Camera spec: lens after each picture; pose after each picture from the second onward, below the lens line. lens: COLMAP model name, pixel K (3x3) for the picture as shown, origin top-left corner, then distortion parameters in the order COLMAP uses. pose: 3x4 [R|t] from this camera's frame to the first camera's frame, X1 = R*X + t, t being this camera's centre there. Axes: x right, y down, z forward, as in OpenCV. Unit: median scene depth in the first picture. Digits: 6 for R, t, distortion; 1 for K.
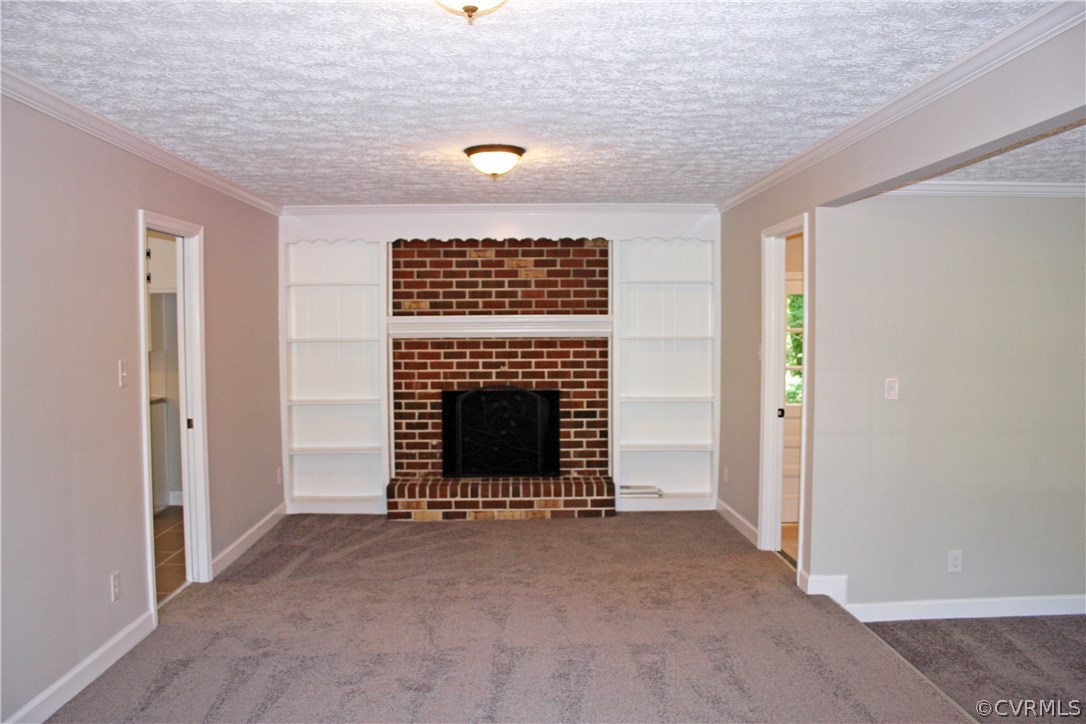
lens RADIAL K [[911.3, 0, 543.2], [0, 911.3, 364.4], [0, 0, 1]] dist [-0.150883, 0.120996]
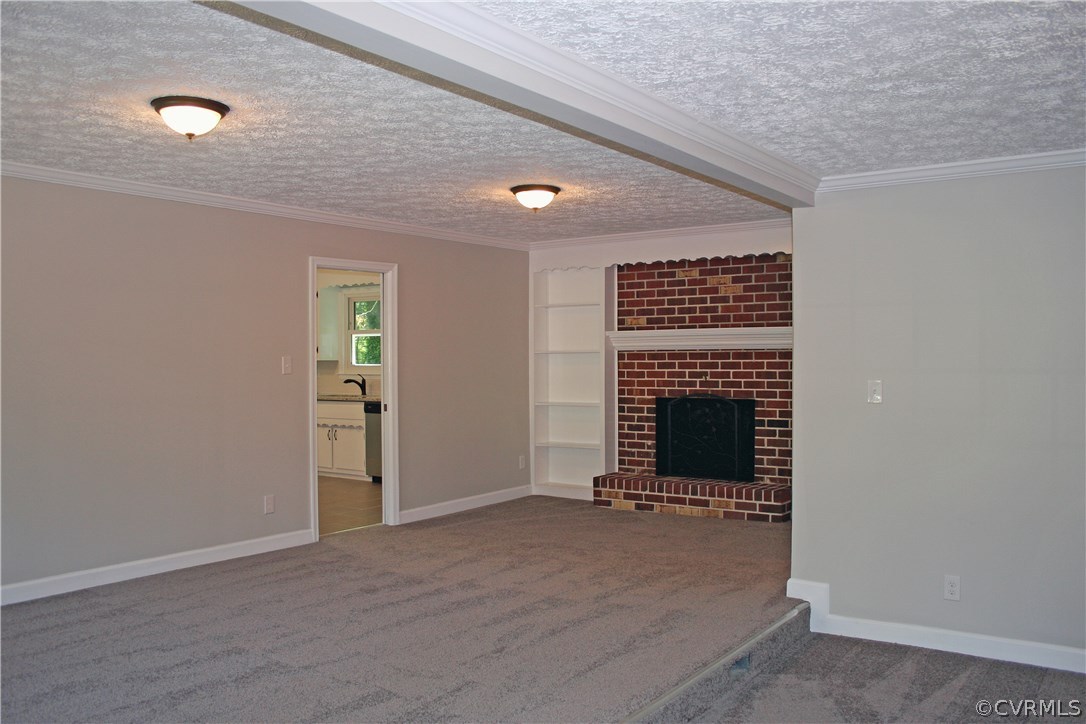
lens RADIAL K [[911.3, 0, 535.6], [0, 911.3, 361.7], [0, 0, 1]] dist [-0.150883, 0.120996]
pose [[0.794915, 0.003024, -0.606713, 0.452093], [-0.024905, 0.999307, -0.027650, 0.020138], [0.606209, 0.037090, 0.794440, 0.019549]]
